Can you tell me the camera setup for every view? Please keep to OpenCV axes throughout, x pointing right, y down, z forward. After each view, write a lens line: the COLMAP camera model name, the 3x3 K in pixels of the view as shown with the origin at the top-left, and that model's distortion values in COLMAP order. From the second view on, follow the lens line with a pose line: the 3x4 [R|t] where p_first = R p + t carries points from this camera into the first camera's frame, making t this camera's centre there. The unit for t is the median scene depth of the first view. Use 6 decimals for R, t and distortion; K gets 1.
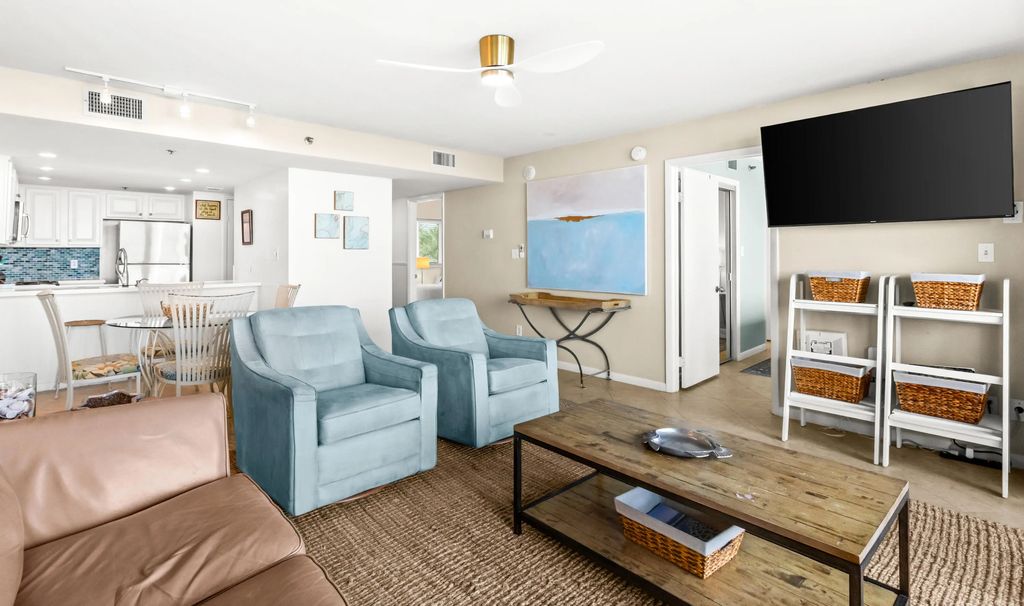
lens RADIAL K [[484.3, 0, 513.4], [0, 484.3, 250.3], [0, 0, 1]] dist [0.003536, 0.000382]
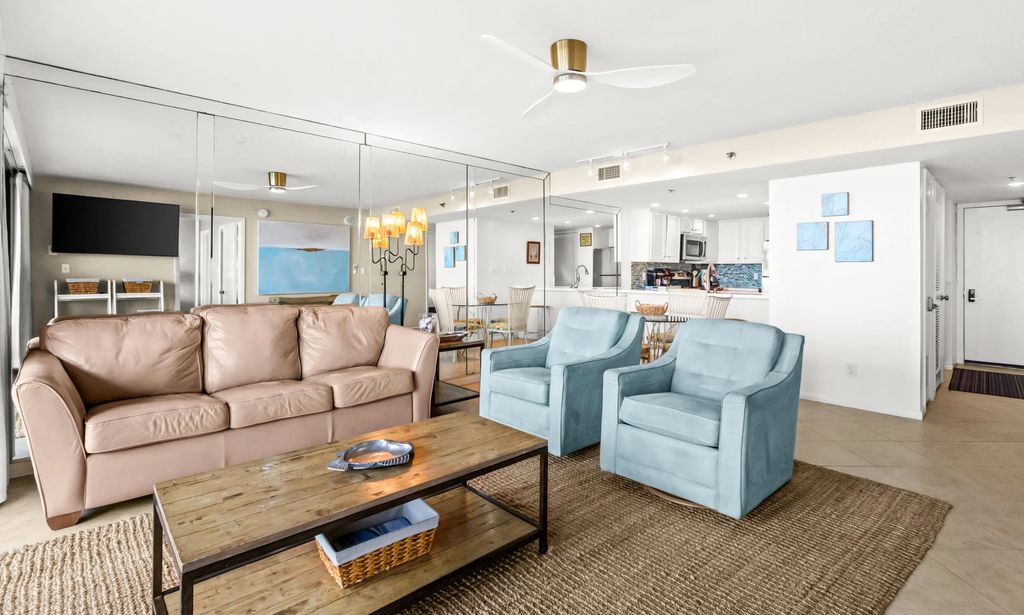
lens RADIAL K [[477.9, 0, 530.3], [0, 477.9, 267.2], [0, 0, 1]] dist [-0.000440, 0.000059]
pose [[0.027676, -0.003745, -0.999610, 0.571721], [0.003292, 0.999988, -0.003656, 0.010354], [0.999612, -0.003189, 0.027688, 0.555425]]
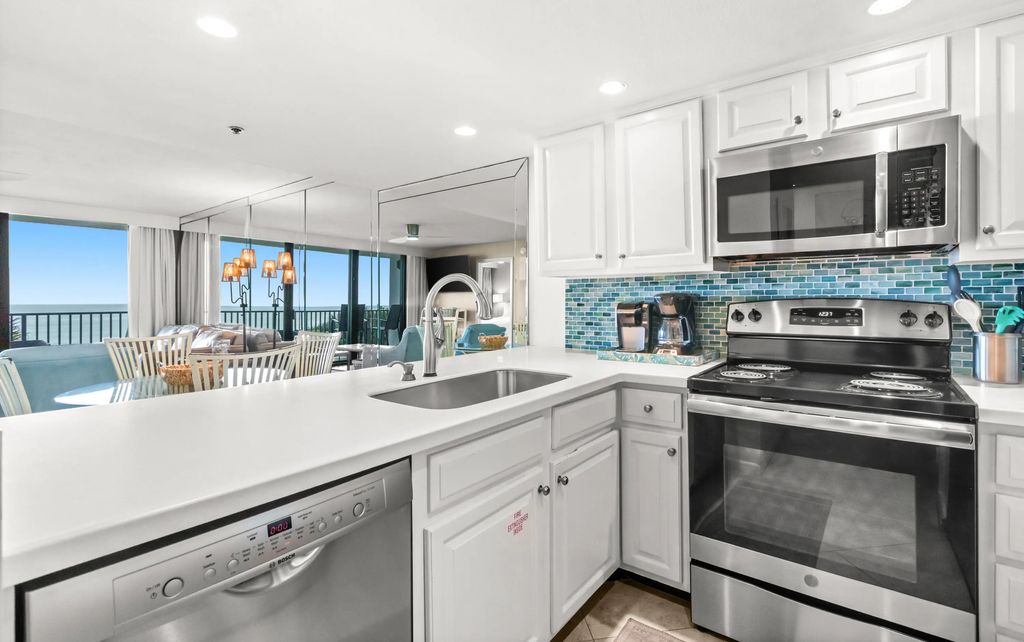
lens RADIAL K [[467.7, 0, 515.2], [0, 467.7, 303.4], [0, 0, 1]] dist [0.000986, 0.000156]
pose [[-0.985533, 0.005823, -0.169383, -0.942299], [0.006561, 0.999971, -0.003801, 0.022168], [0.169356, -0.004857, -0.985543, 1.597969]]
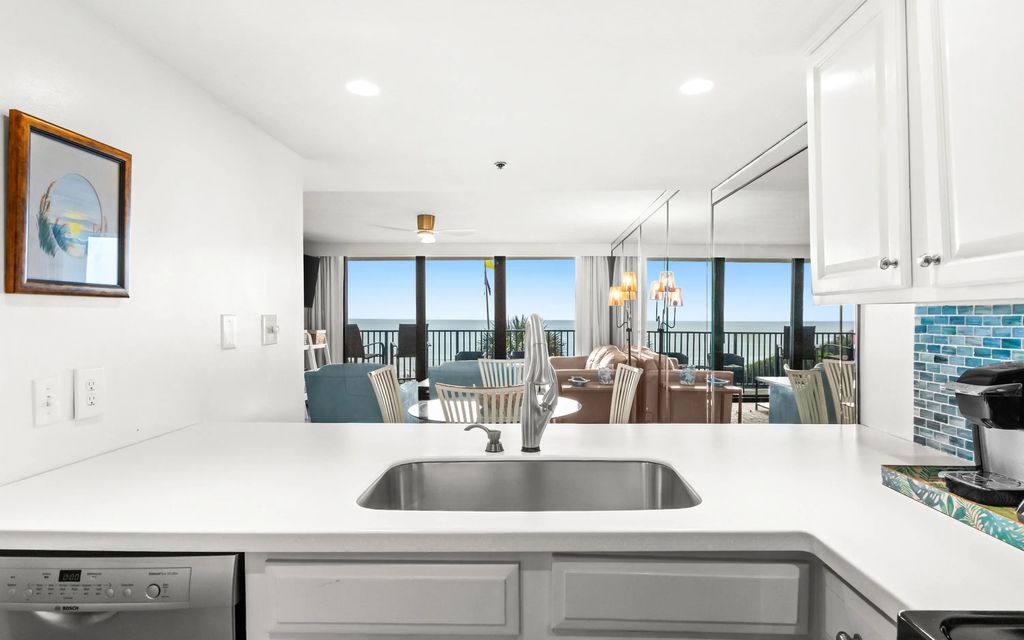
lens RADIAL K [[526.0, 0, 527.4], [0, 526.0, 313.6], [0, 0, 1]] dist [-0.000681, -0.000494]
pose [[-0.724688, 0.002659, 0.689072, -1.181197], [-0.010238, 0.999841, -0.014625, -0.000258], [-0.689001, -0.017653, -0.724545, 1.422151]]
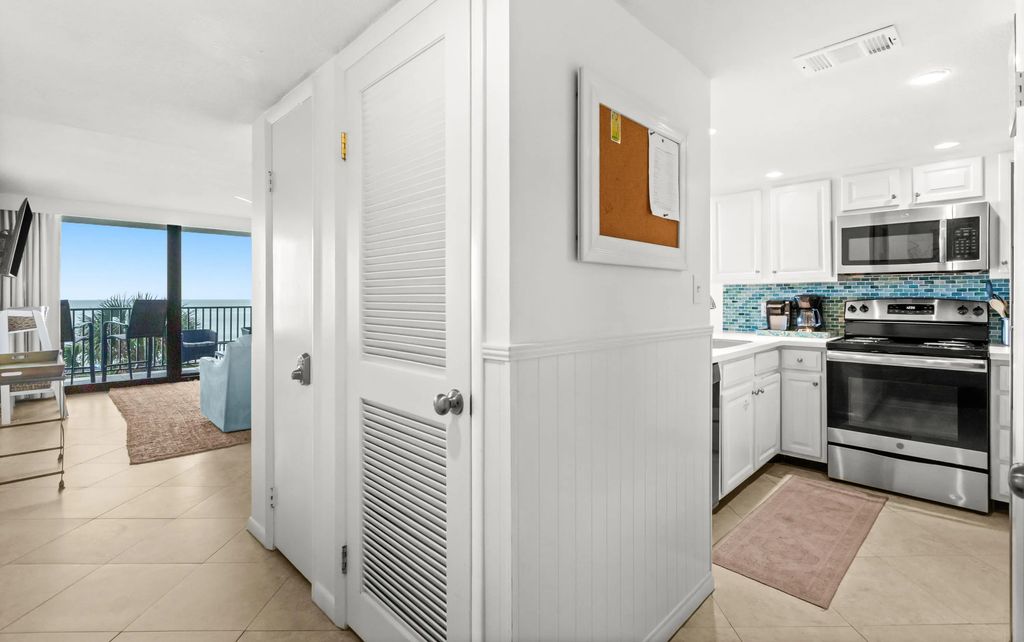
lens RADIAL K [[465.6, 0, 515.1], [0, 465.6, 300.7], [0, 0, 1]] dist [-0.001429, -0.000811]
pose [[-0.999322, 0.000542, -0.036827, -0.647601], [0.000718, 0.999988, -0.004778, 0.024497], [0.036824, -0.004801, -0.999310, 1.930418]]
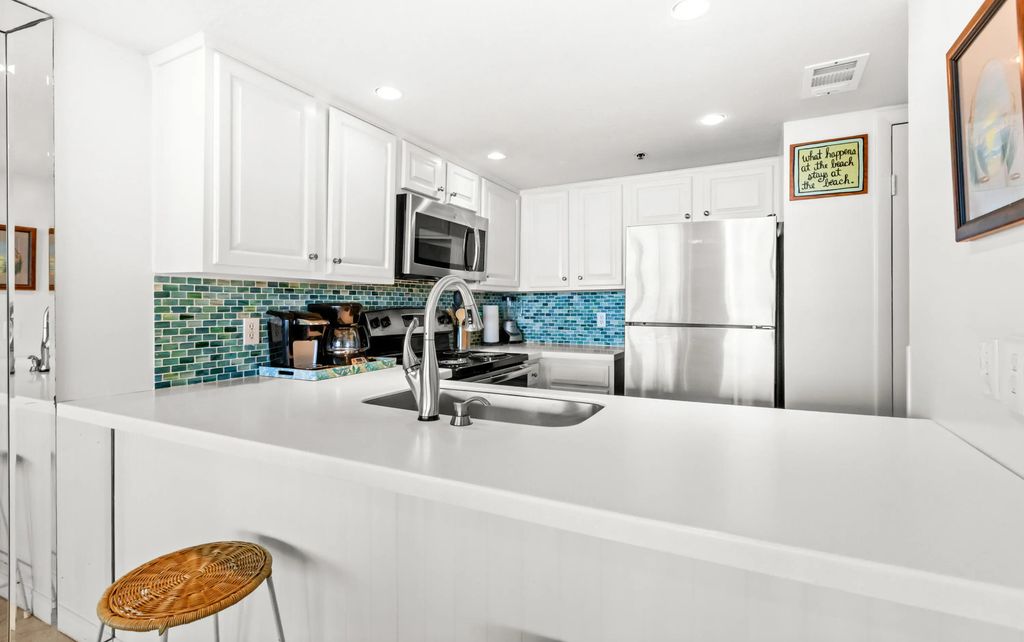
lens RADIAL K [[467.7, 0, 515.2], [0, 467.7, 303.4], [0, 0, 1]] dist [0.000986, 0.000156]
pose [[0.336503, -0.006272, -0.941662, -0.646532], [0.010889, 0.999937, -0.002769, 0.014344], [0.941619, -0.009322, 0.336550, 1.116548]]
